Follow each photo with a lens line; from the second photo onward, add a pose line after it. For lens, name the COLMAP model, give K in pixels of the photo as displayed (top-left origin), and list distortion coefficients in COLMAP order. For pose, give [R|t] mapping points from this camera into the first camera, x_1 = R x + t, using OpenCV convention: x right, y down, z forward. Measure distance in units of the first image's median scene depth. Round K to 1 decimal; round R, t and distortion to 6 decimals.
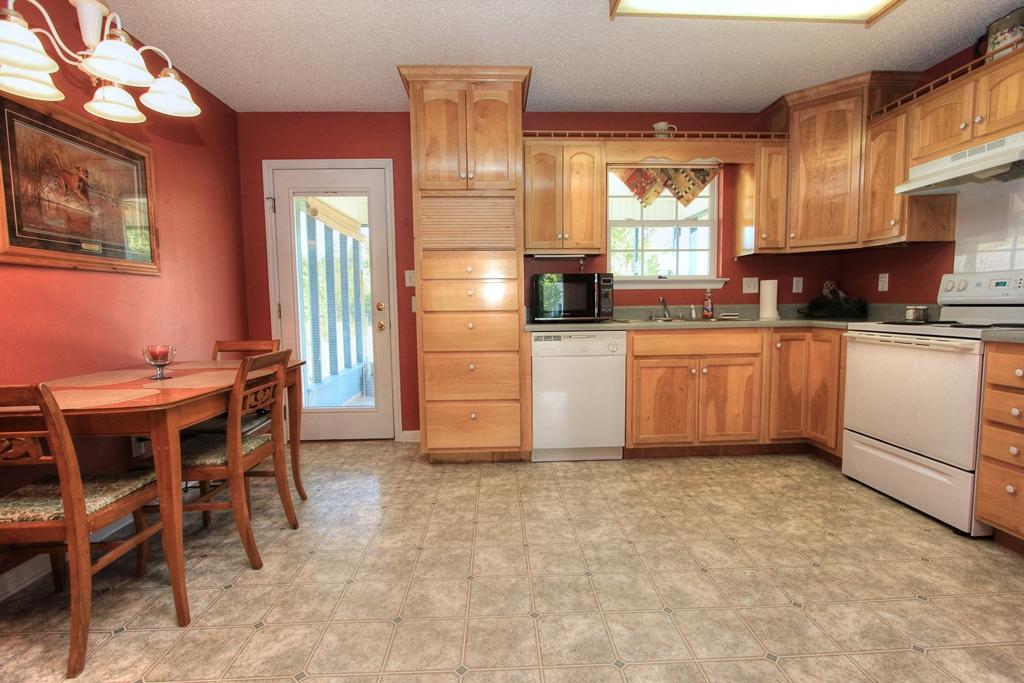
lens RADIAL K [[472.0, 0, 512.1], [0, 472.0, 347.0], [0, 0, 1]] dist [-0.019680, 0.004307]
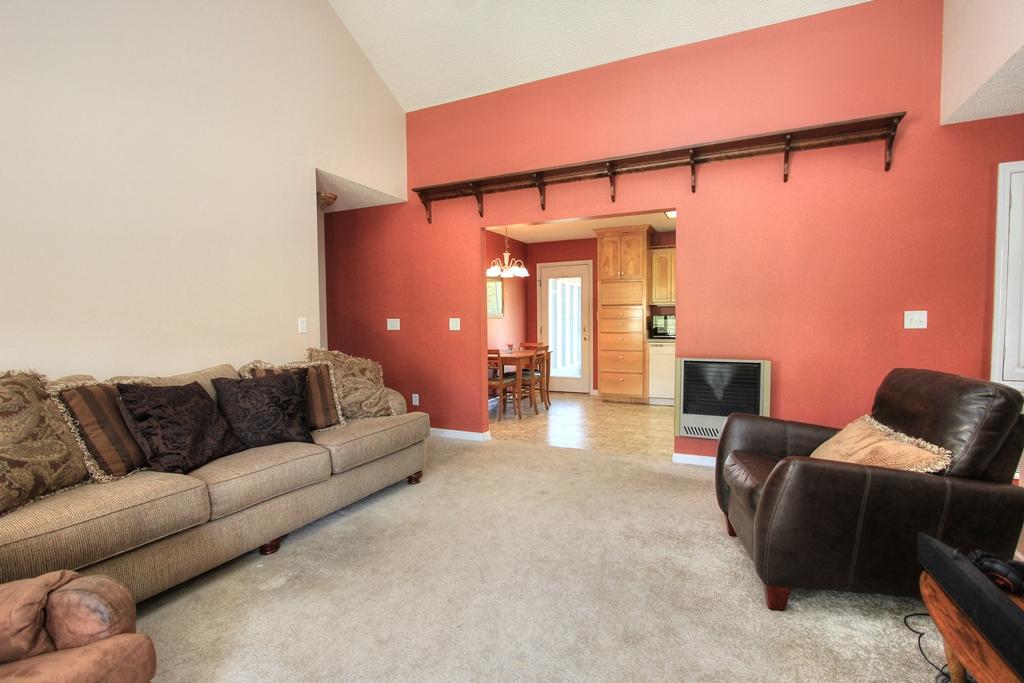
lens RADIAL K [[472.0, 0, 512.1], [0, 472.0, 347.0], [0, 0, 1]] dist [-0.019680, 0.004307]
pose [[0.886053, 0.029793, -0.462626, 0.480793], [-0.041962, 0.998991, -0.016033, 0.049773], [0.461682, 0.033618, 0.886408, -1.192431]]
